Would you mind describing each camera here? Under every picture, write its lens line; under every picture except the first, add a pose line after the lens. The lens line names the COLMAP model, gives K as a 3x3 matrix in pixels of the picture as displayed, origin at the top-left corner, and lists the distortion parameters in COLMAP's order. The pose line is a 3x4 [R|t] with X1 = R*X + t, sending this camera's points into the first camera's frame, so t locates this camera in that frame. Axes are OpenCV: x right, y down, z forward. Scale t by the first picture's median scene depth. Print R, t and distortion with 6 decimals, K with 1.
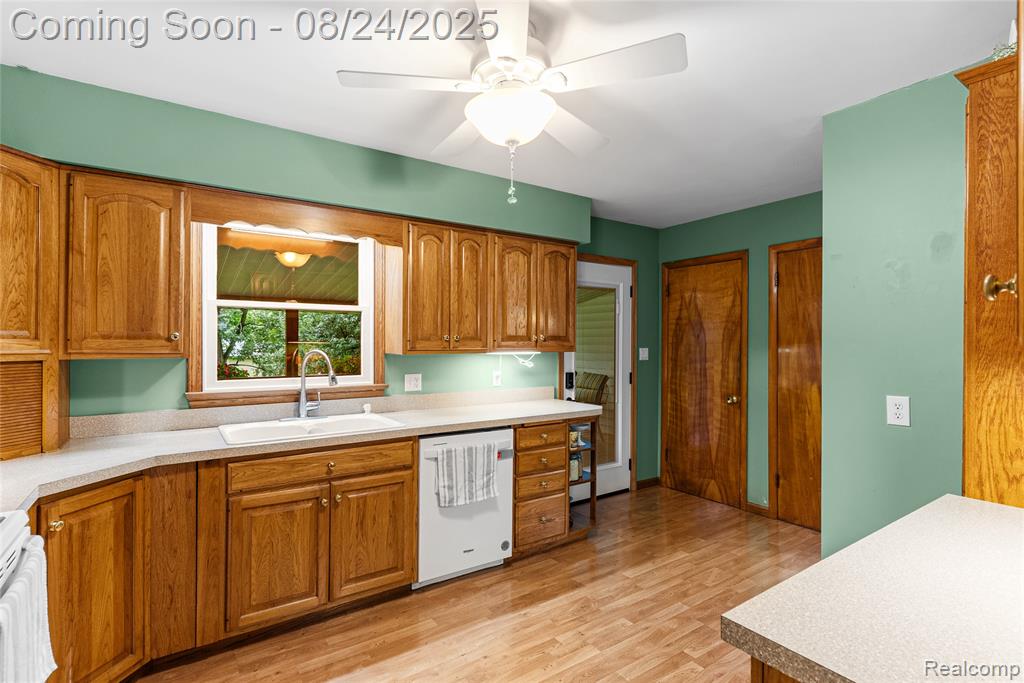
lens RADIAL K [[488.3, 0, 509.6], [0, 488.3, 330.8], [0, 0, 1]] dist [-0.001286, -0.000135]
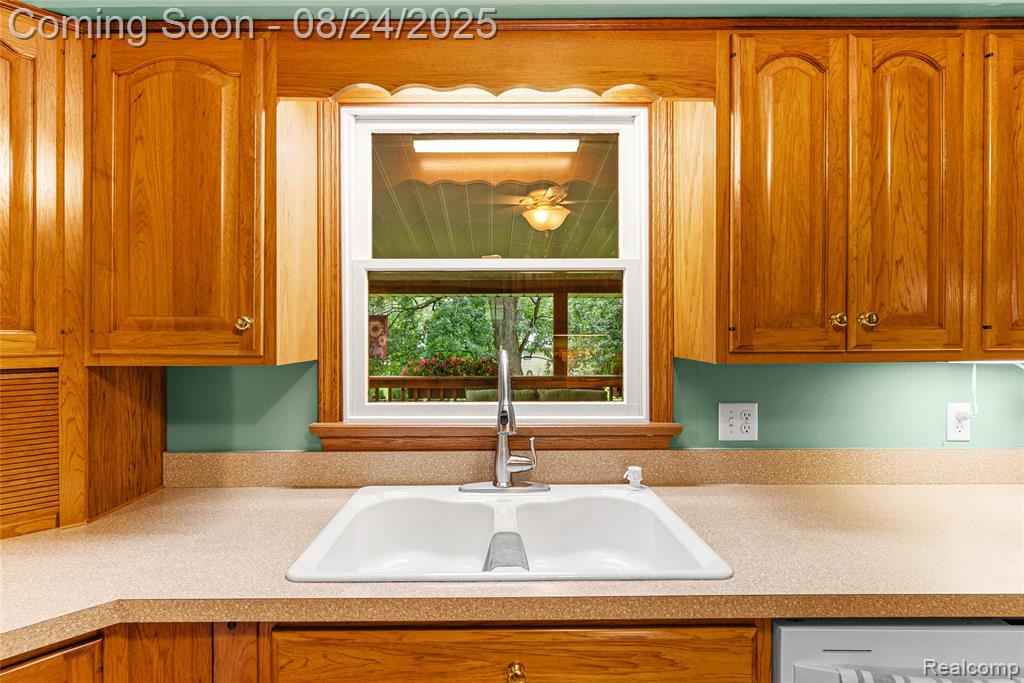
lens RADIAL K [[464.6, 0, 512.0], [0, 464.6, 341.5], [0, 0, 1]] dist [-0.001784, -0.000185]
pose [[0.825201, 0.004221, -0.564823, -0.163198], [0.017516, 0.999300, 0.033059, 0.017212], [0.564567, -0.037174, 0.824550, 0.676797]]
